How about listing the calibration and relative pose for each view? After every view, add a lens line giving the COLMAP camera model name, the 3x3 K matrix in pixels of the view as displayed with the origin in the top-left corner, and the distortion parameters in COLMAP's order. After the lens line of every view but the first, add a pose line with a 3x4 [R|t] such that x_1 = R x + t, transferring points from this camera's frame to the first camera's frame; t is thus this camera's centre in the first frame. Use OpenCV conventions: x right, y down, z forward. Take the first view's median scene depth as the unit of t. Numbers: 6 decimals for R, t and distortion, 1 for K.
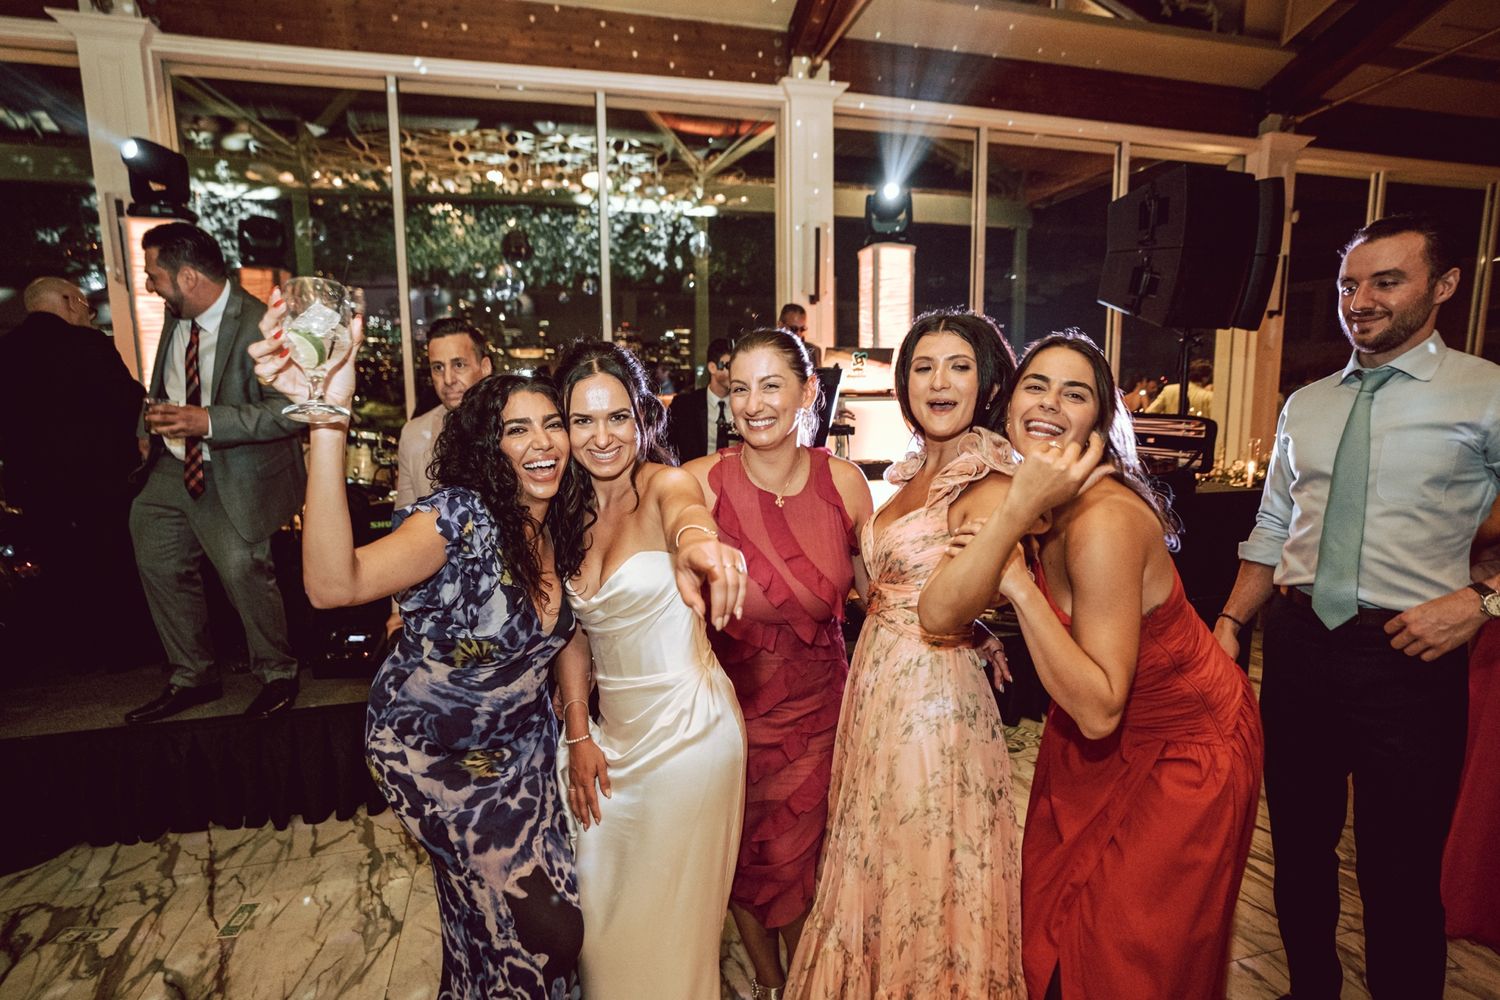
lens RADIAL K [[813.7, 0, 751.4], [0, 813.7, 511.4], [0, 0, 1]] dist [-0.058601, 0.031071]
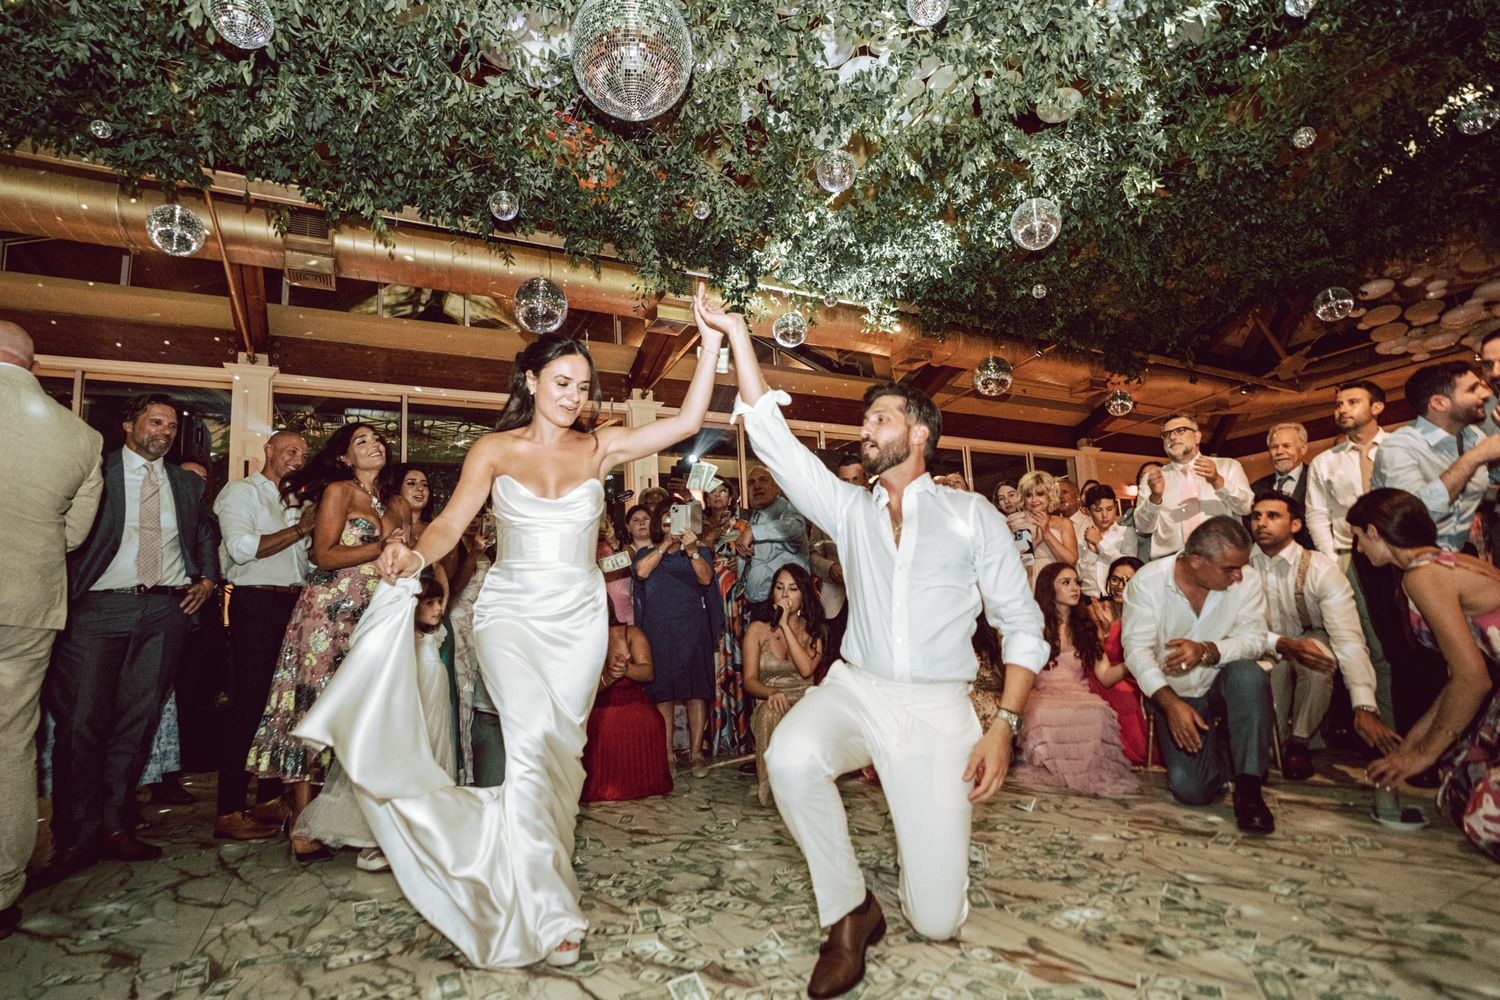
lens RADIAL K [[752.0, 0, 744.5], [0, 752.0, 529.2], [0, 0, 1]] dist [-0.075616, 0.031528]
pose [[0.975969, -0.017529, 0.217202, -0.072635], [0.077280, 0.959814, -0.269787, 0.209162], [-0.203745, 0.280089, 0.938103, -0.538026]]
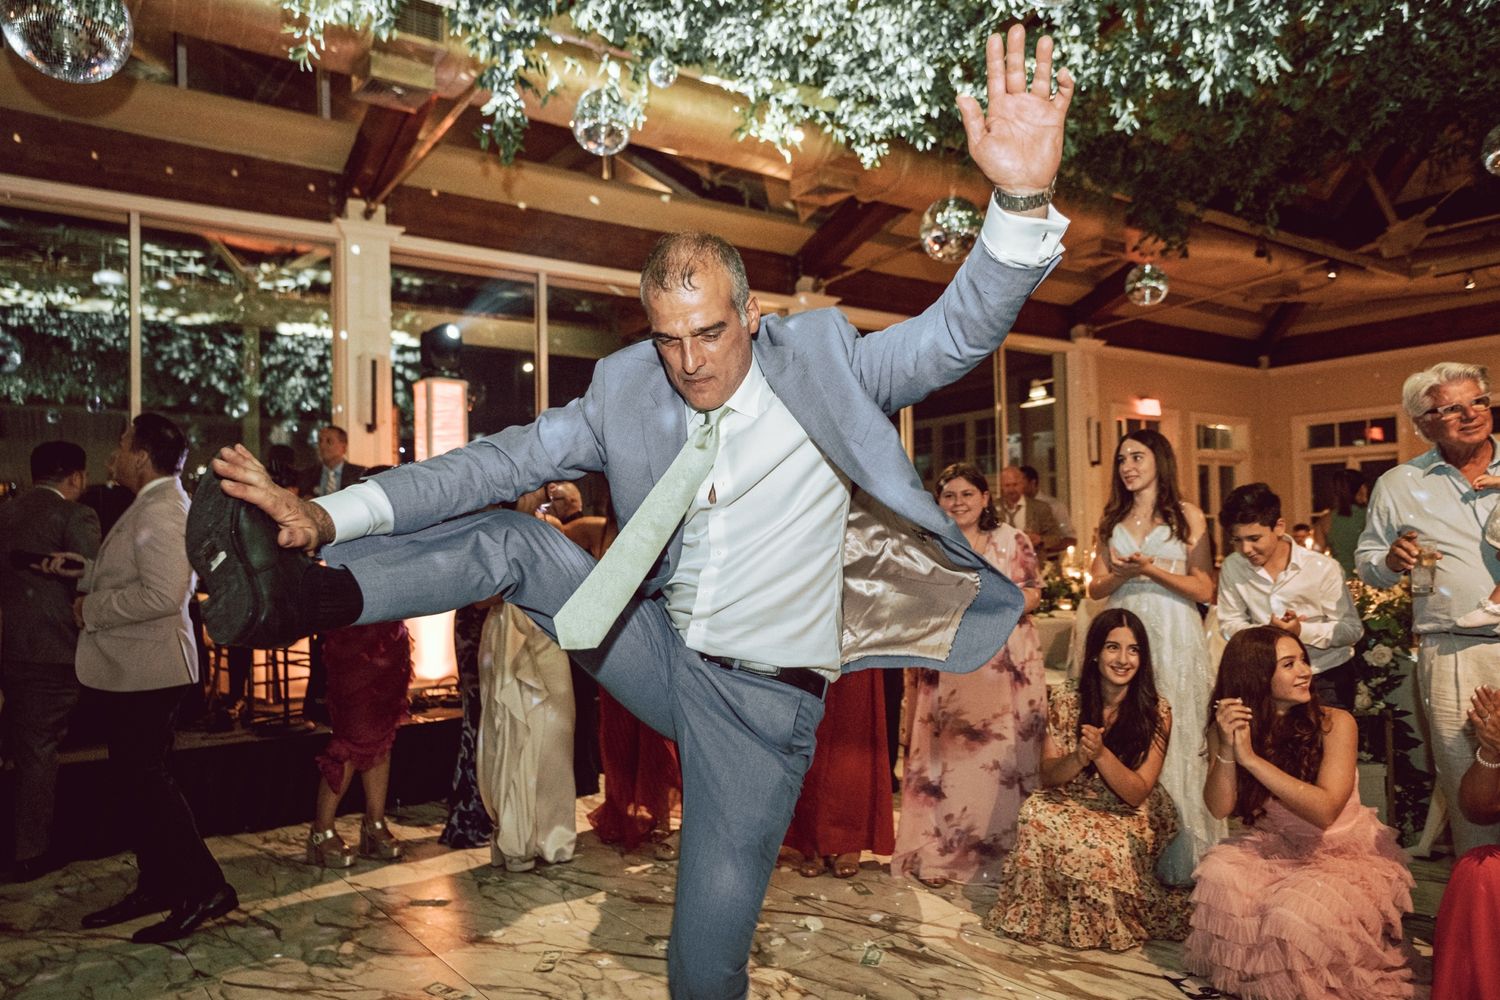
lens RADIAL K [[1073.7, 0, 750.0], [0, 1073.7, 500.0], [0, 0, 1]] dist [-0.003732, 0.029367]
pose [[0.933366, 0.002373, 0.358917, 0.039110], [0.066157, 0.981707, -0.178534, 0.097864], [-0.352775, 0.190383, 0.916135, -0.380555]]
